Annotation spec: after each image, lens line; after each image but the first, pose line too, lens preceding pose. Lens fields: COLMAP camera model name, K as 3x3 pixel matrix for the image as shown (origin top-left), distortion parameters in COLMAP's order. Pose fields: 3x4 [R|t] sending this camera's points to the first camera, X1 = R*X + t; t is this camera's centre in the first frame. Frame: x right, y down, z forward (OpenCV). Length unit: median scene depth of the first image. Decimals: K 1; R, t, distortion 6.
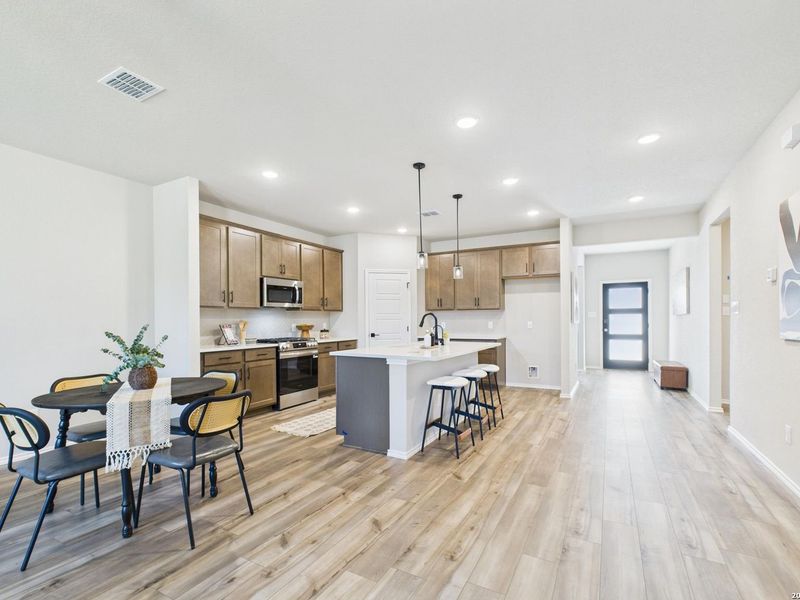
lens RADIAL K [[379.2, 0, 400.6], [0, 379.2, 322.0], [0, 0, 1]] dist [-0.000448, 0.000402]
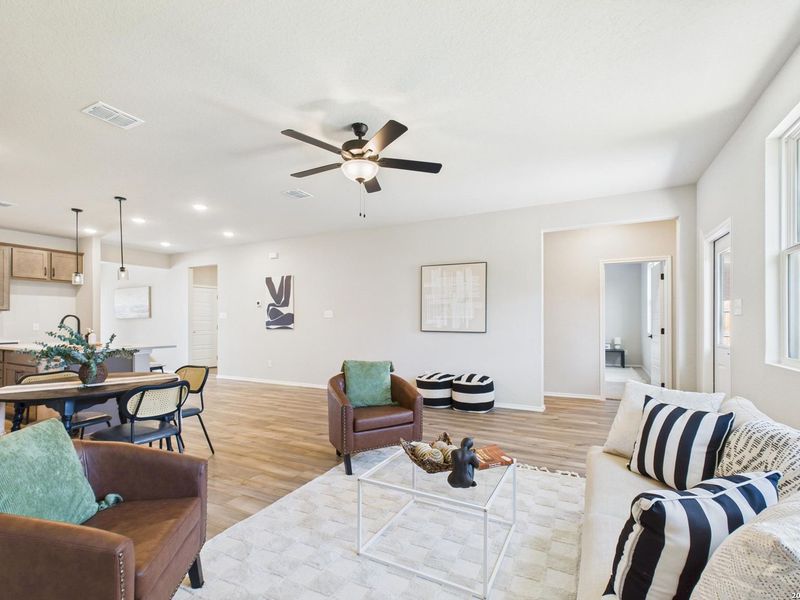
lens RADIAL K [[379.0, 0, 400.7], [0, 379.0, 315.5], [0, 0, 1]] dist [0.000841, 0.000226]
pose [[-0.029477, 0.018692, 0.999391, -0.927770], [0.008417, 0.999794, -0.018452, 0.005878], [-0.999530, 0.007868, -0.029629, 0.081312]]
